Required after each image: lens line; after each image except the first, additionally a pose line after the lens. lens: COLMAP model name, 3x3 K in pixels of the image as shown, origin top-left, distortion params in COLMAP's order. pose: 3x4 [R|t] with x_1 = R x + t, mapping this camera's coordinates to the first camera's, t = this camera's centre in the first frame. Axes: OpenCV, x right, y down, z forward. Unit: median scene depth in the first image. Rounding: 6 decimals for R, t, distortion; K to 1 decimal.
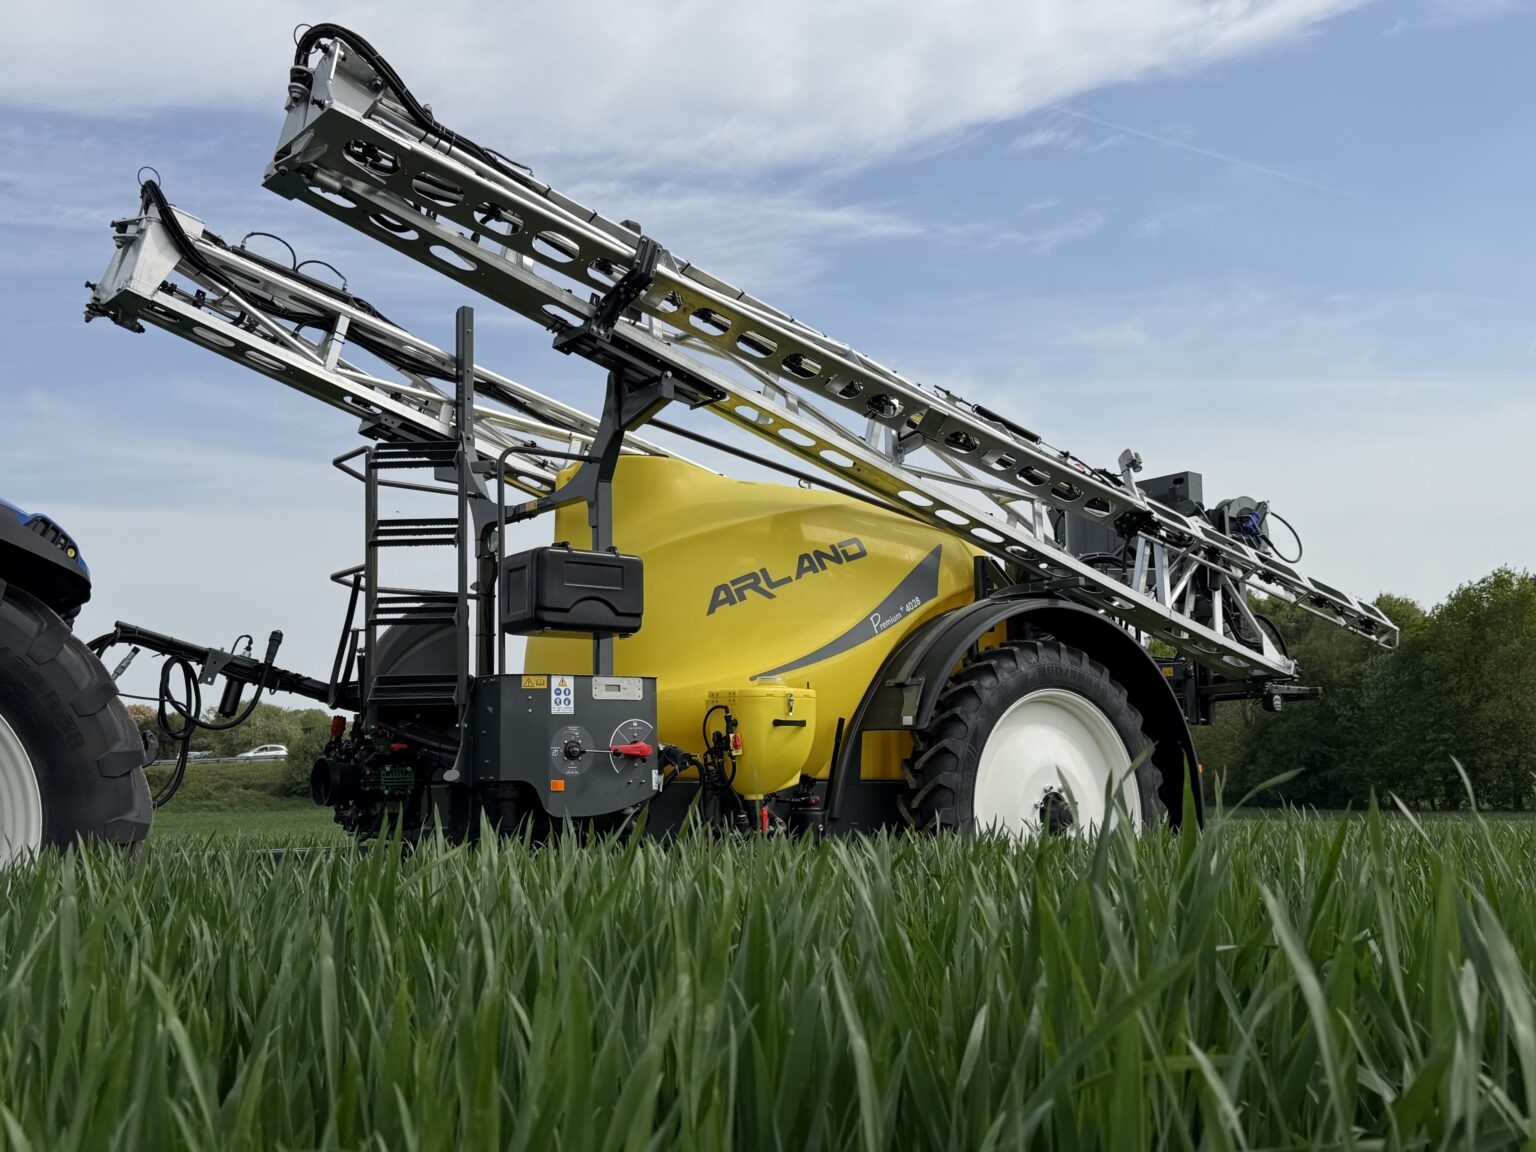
lens RADIAL K [[1595.4, 0, 766.8], [0, 1595.4, 563.5], [0, 0, 1]] dist [0.103324, 0.000000]
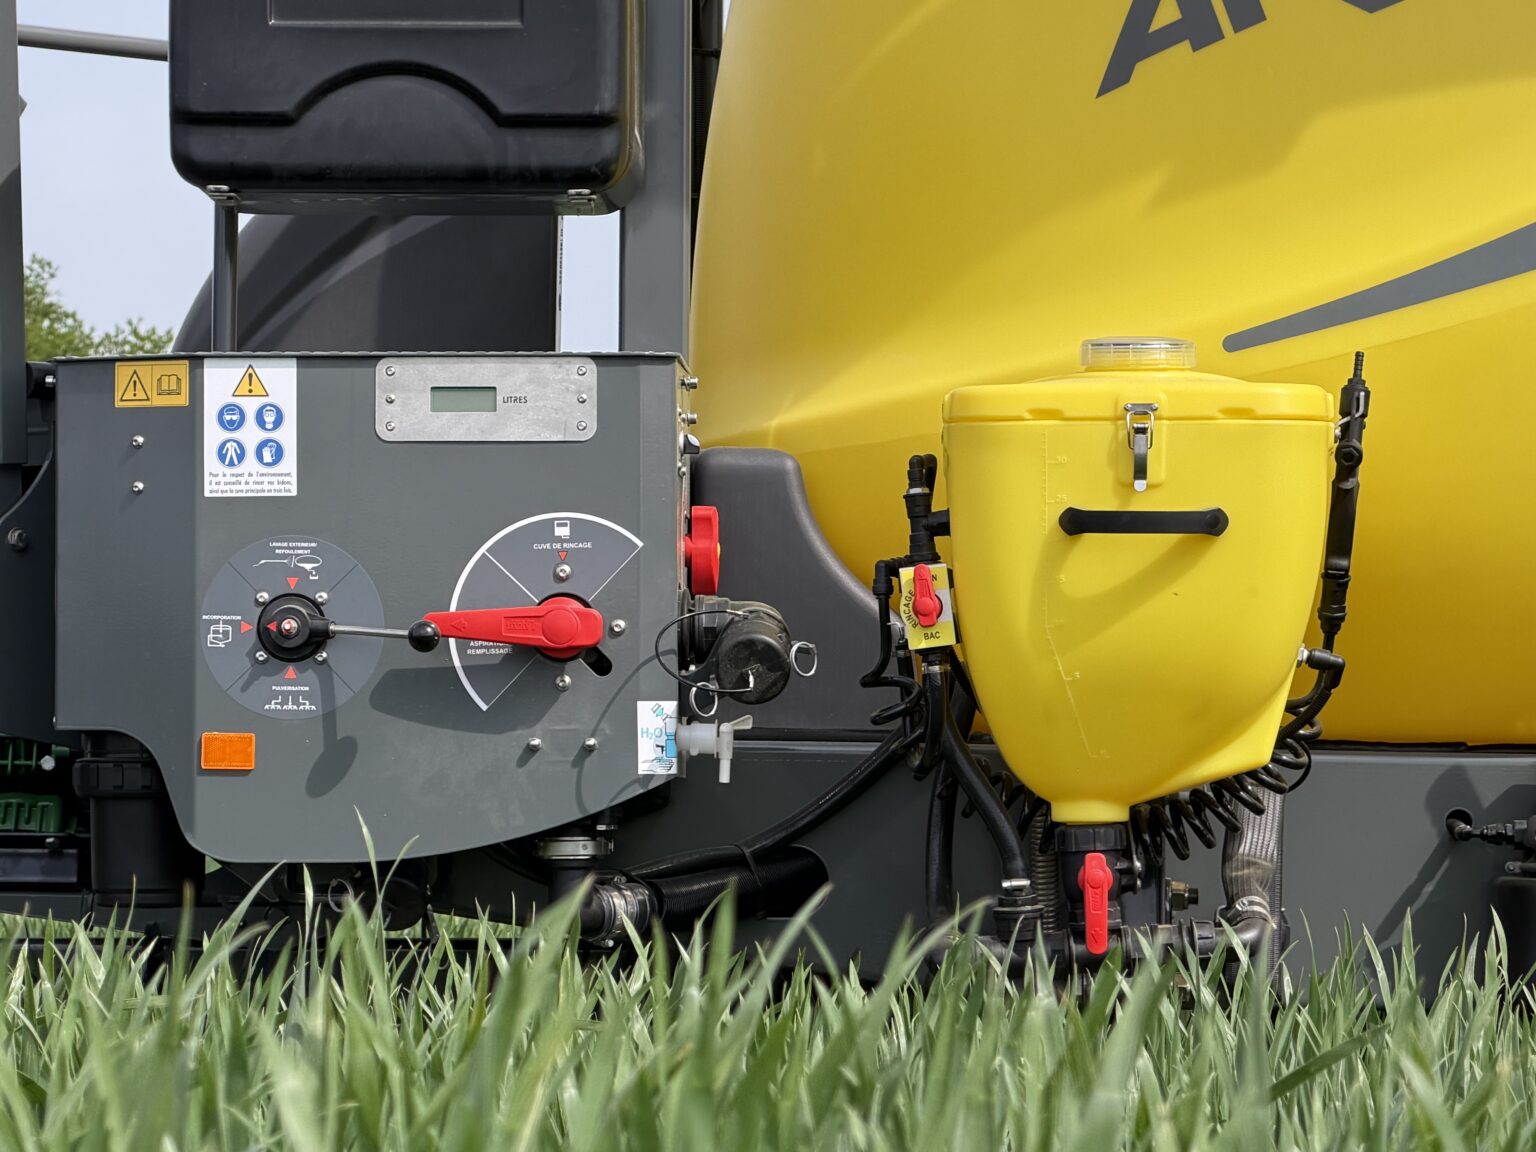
lens RADIAL K [[6437.2, 0, 767.0], [0, 6437.2, 579.5], [0, 0, 1]] dist [0.202795, 0.000000]
pose [[0.742246, 0.001977, -0.670125, 0.601300], [0.076544, 0.993201, 0.087713, 0.014989], [0.665742, -0.116398, 0.737048, 0.204524]]
